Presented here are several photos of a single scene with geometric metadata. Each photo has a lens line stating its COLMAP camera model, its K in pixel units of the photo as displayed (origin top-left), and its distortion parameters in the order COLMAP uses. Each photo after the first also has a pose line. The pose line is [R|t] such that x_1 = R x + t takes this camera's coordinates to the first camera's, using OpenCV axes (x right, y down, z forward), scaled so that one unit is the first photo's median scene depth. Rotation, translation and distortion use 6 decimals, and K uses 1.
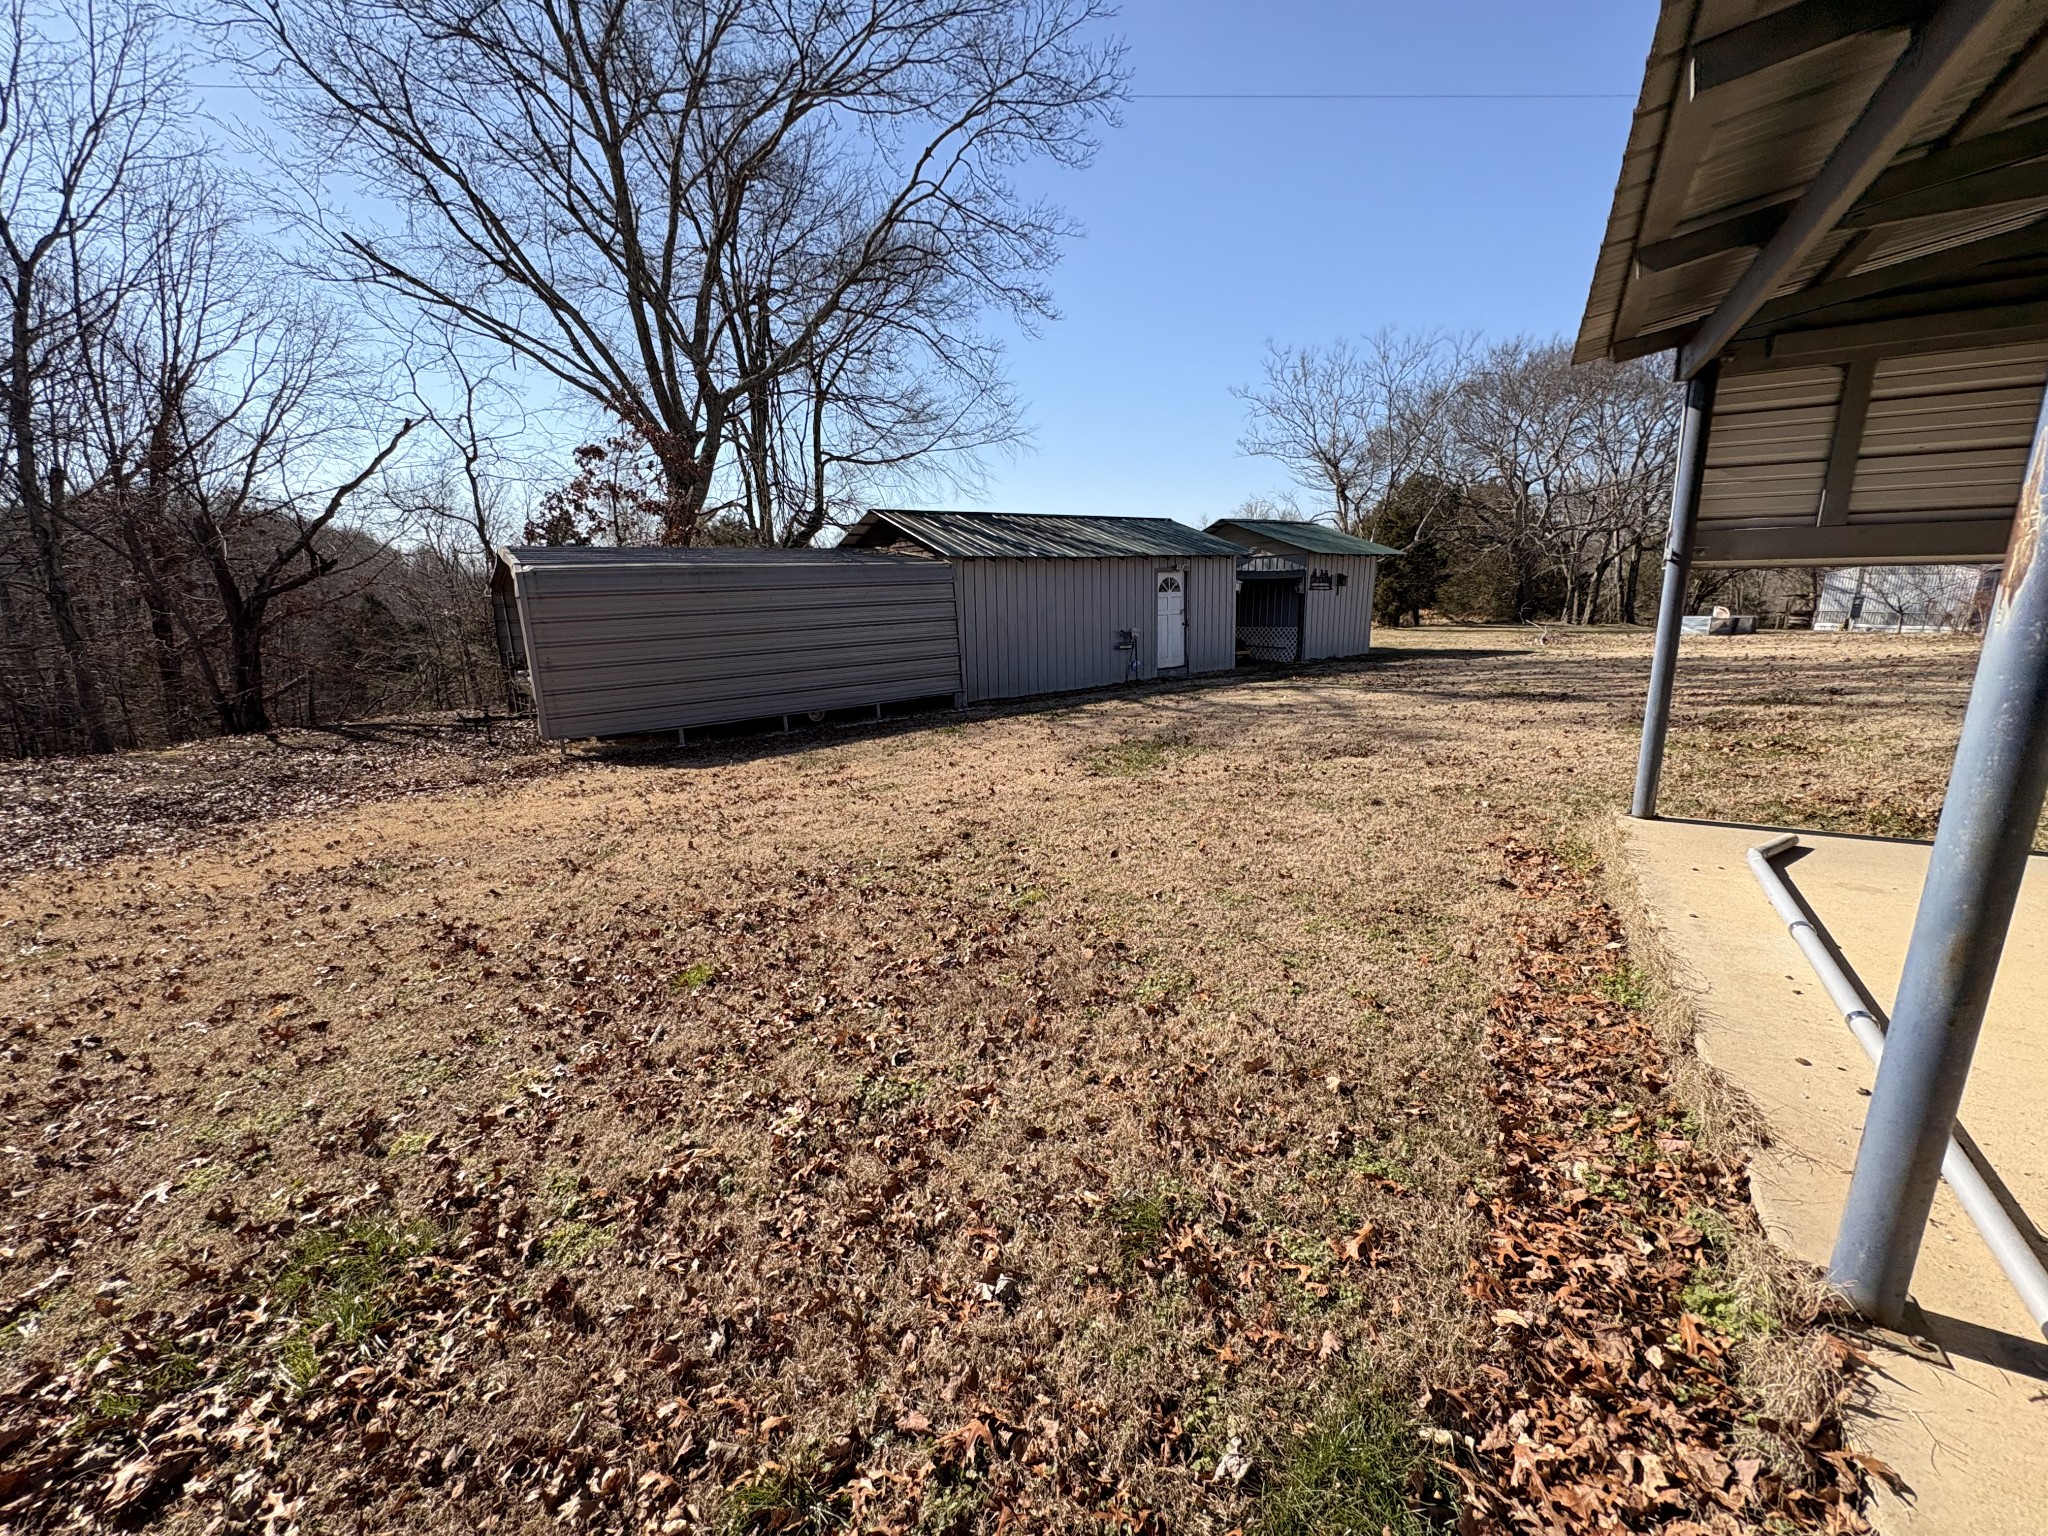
lens RADIAL K [[786.5, 0, 1024.0], [0, 786.5, 768.0], [0, 0, 1]] dist [-0.001086, -0.000158]
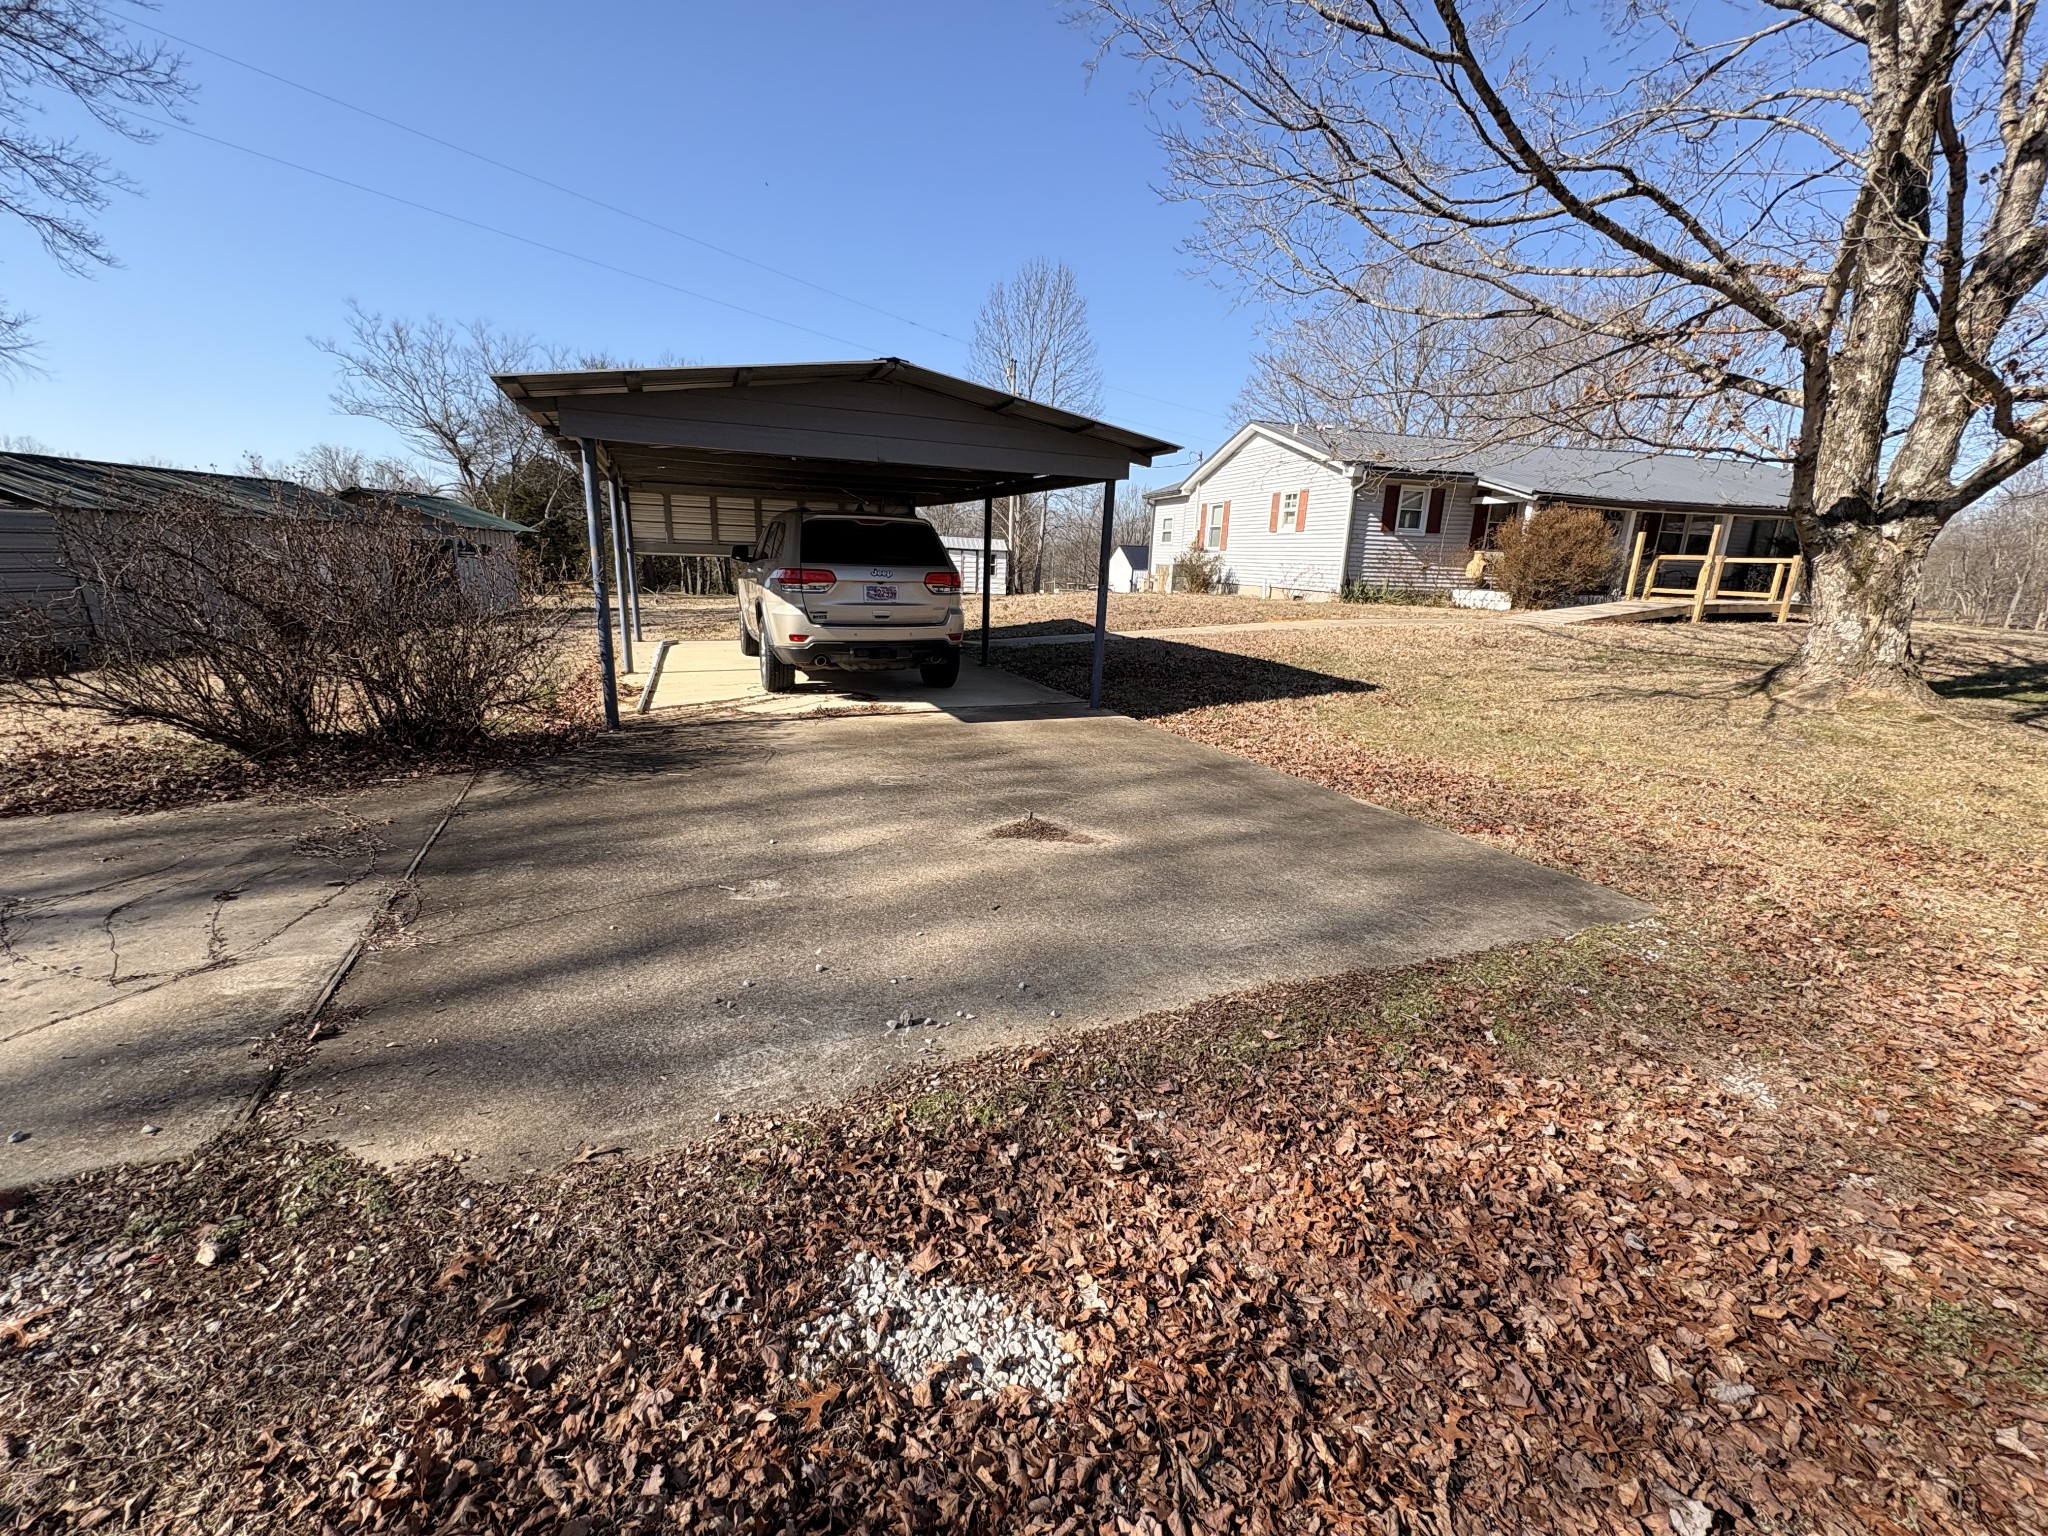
lens RADIAL K [[804.2, 0, 1024.0], [0, 804.2, 768.0], [0, 0, 1]] dist [-0.018928, 0.006714]
pose [[0.568177, -0.159895, 0.807223, -0.217989], [0.137382, 0.985605, 0.098530, 0.106399], [-0.811358, 0.054915, 0.581965, -0.471779]]
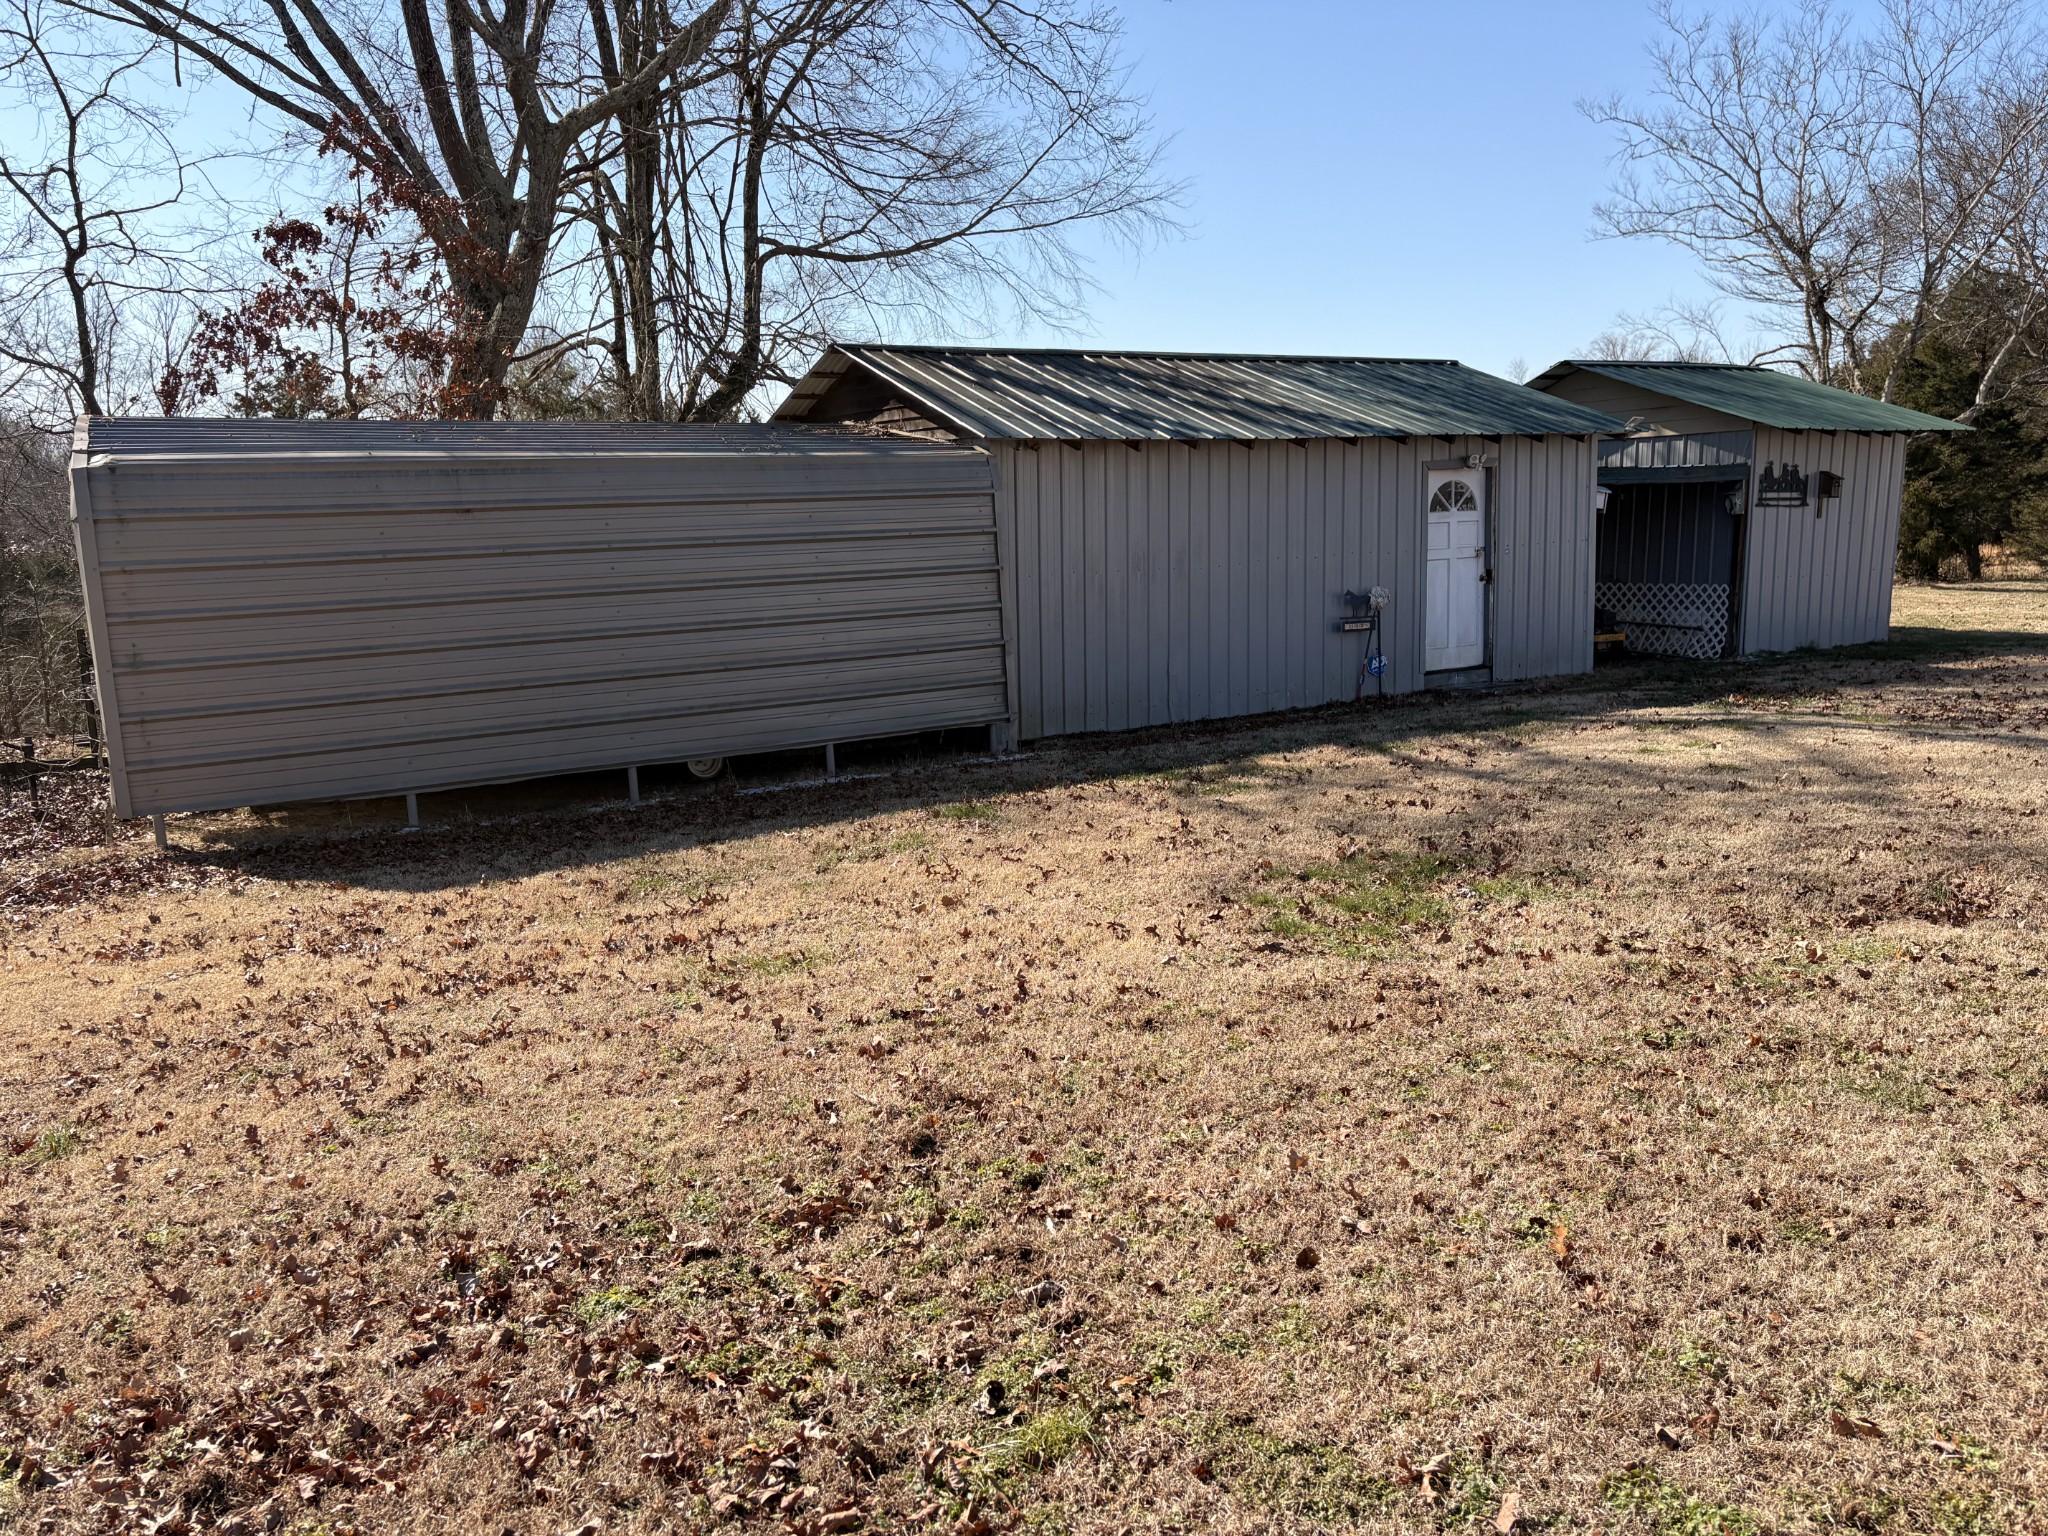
lens RADIAL K [[1491.8, 0, 1023.3], [0, 1491.8, 776.0], [0, 0, 1]] dist [0.061904, -0.074067]
pose [[0.995703, 0.017794, -0.090876, 0.012495], [-0.021786, 0.998832, -0.043127, -0.020344], [0.090003, 0.044922, 0.994928, 0.084281]]
